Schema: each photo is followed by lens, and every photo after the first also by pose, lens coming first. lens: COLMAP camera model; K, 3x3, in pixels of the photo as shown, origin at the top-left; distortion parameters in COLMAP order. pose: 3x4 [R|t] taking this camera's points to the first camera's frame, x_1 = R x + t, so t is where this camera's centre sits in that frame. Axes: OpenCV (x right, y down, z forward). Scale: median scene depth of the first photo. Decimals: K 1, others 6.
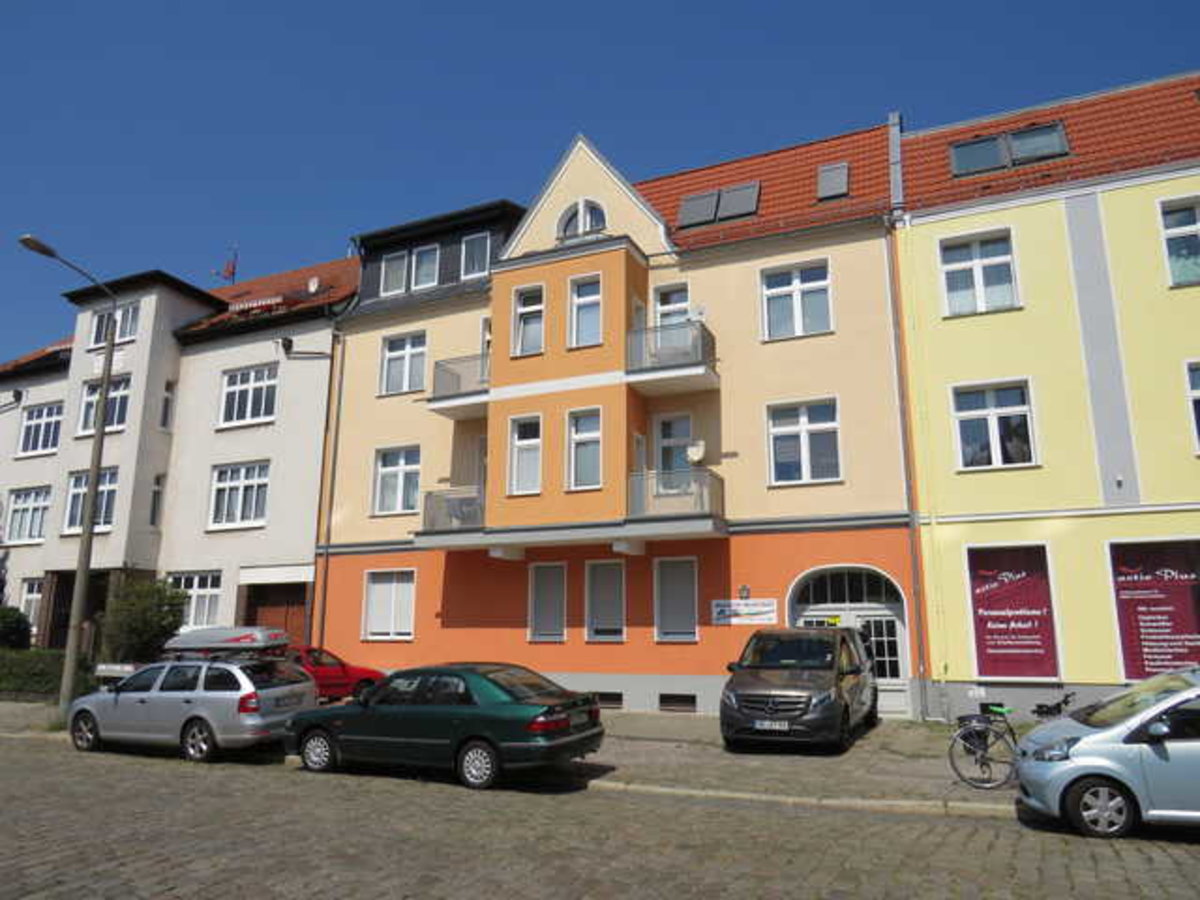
lens RADIAL K [[853.2, 0, 600.0], [0, 853.2, 450.0], [0, 0, 1]] dist [-0.031924, 0.003824]
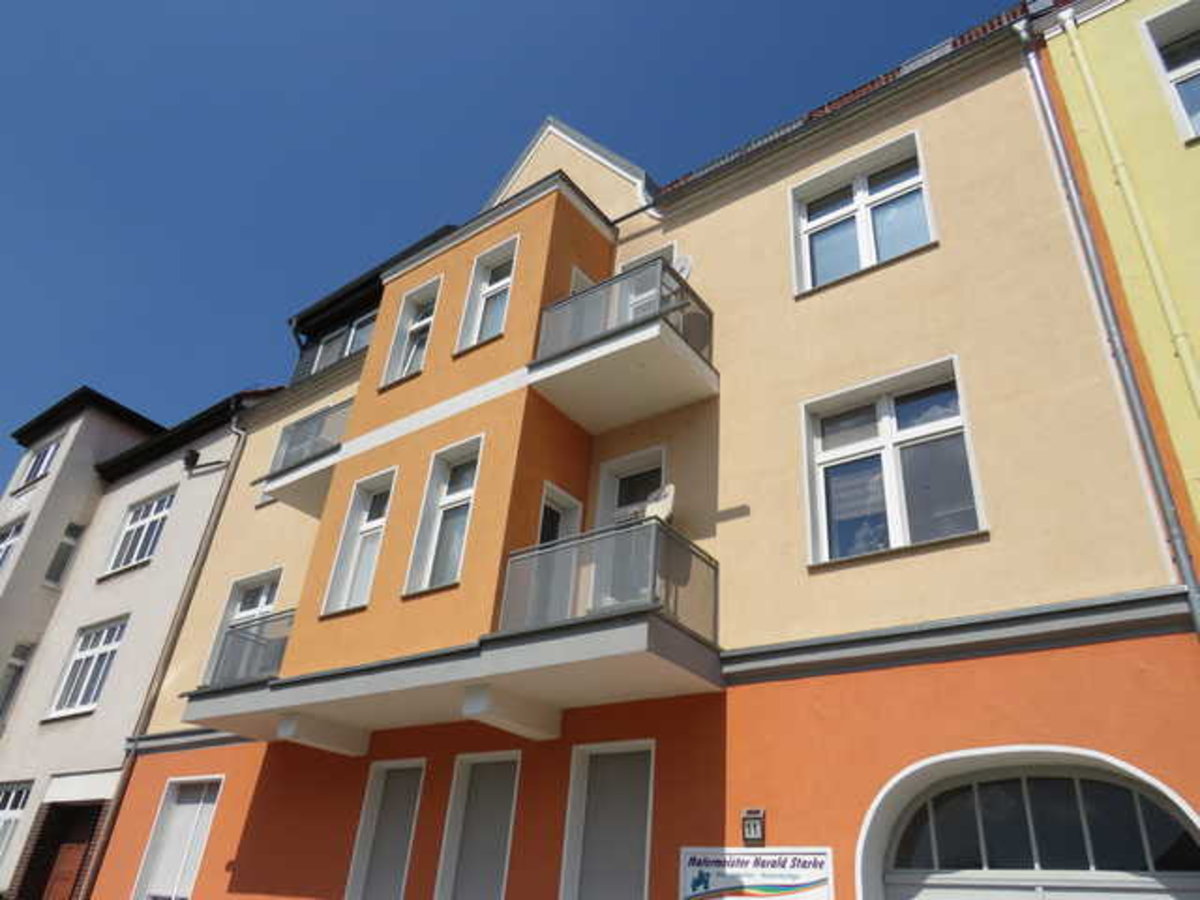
lens RADIAL K [[853.2, 0, 600.0], [0, 853.2, 450.0], [0, 0, 1]] dist [-0.031924, 0.003824]
pose [[0.971251, -0.051574, -0.232405, 0.171449], [-0.026320, 0.947002, -0.320148, 0.110416], [0.236599, 0.317061, 0.918419, 0.486725]]
